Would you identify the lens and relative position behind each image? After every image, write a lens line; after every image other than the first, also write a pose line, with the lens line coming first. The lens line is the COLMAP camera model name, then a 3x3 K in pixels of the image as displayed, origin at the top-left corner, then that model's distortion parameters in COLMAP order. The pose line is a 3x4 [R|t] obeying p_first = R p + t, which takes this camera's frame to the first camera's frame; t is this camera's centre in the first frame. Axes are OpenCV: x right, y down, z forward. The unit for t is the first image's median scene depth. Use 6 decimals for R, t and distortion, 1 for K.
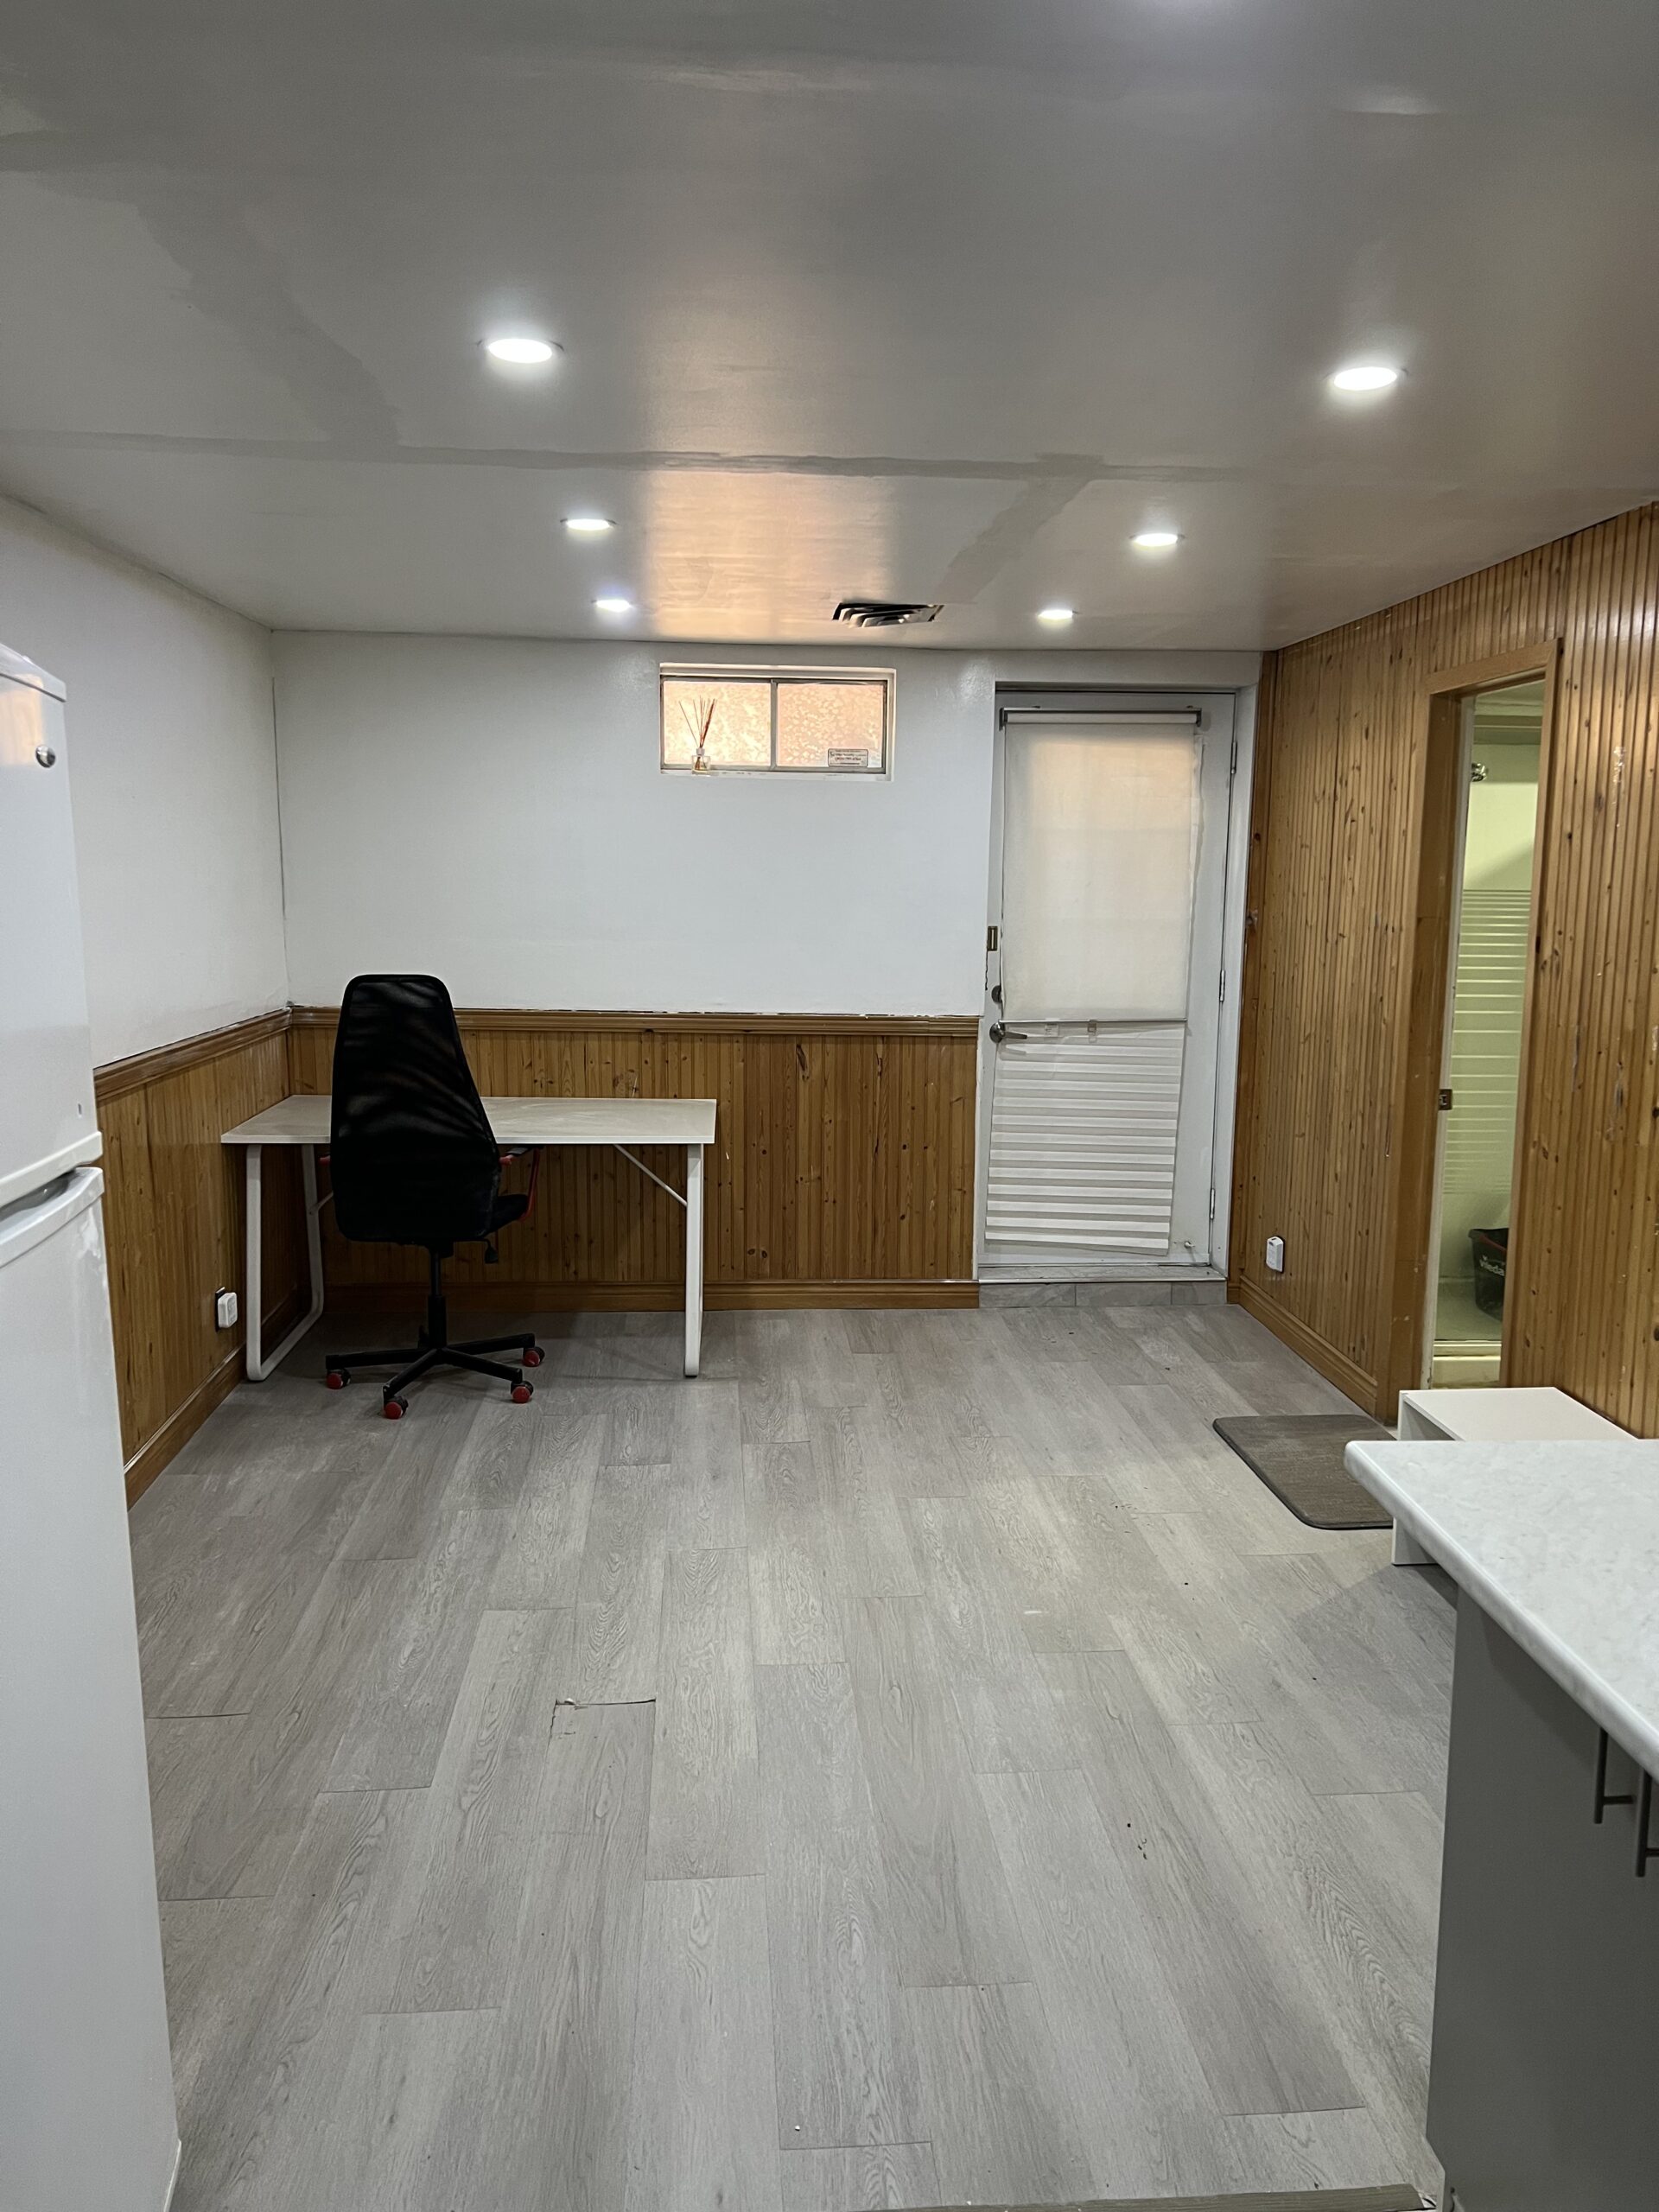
lens RADIAL K [[1654.4, 0, 828.5], [0, 1654.4, 1109.6], [0, 0, 1]] dist [0.002419, -0.015137]
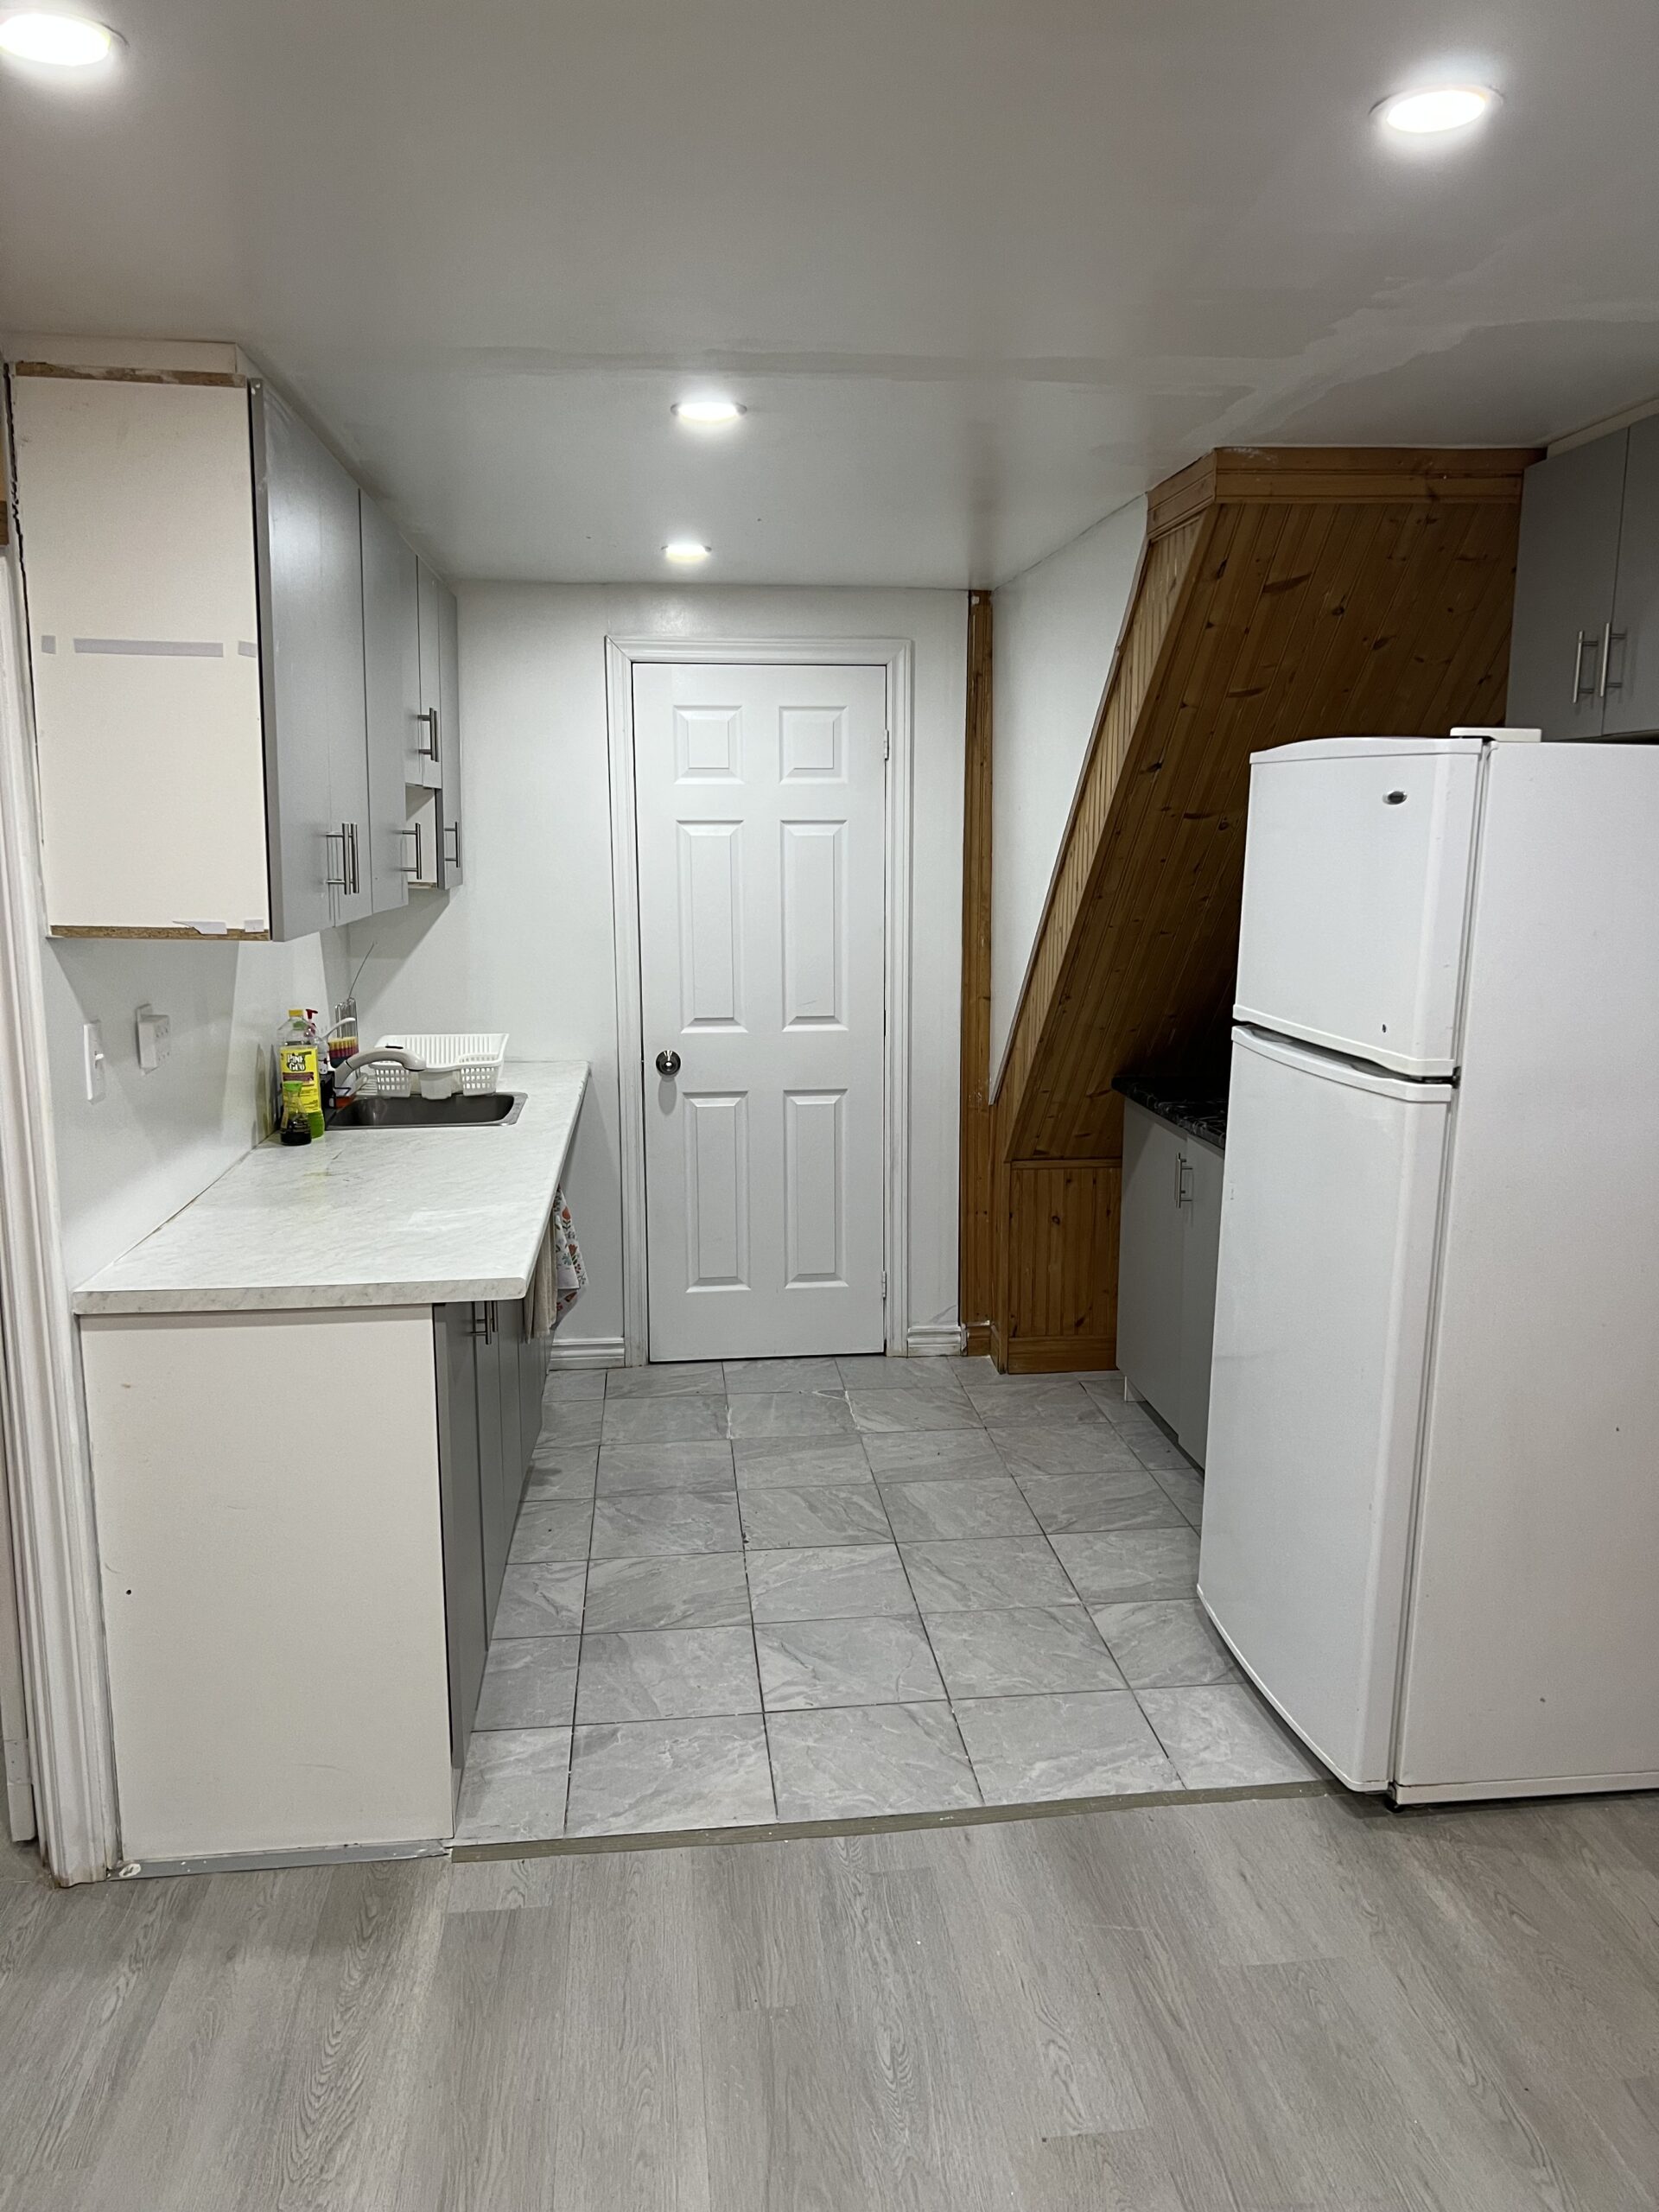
lens RADIAL K [[1654.4, 0, 830.6], [0, 1654.4, 1108.2], [0, 0, 1]] dist [0.002419, -0.015137]
pose [[-0.998967, 0.007320, -0.044845, 0.089417], [-0.006938, 0.950794, 0.309747, -0.292574], [0.044906, 0.309739, -0.949761, 1.803612]]
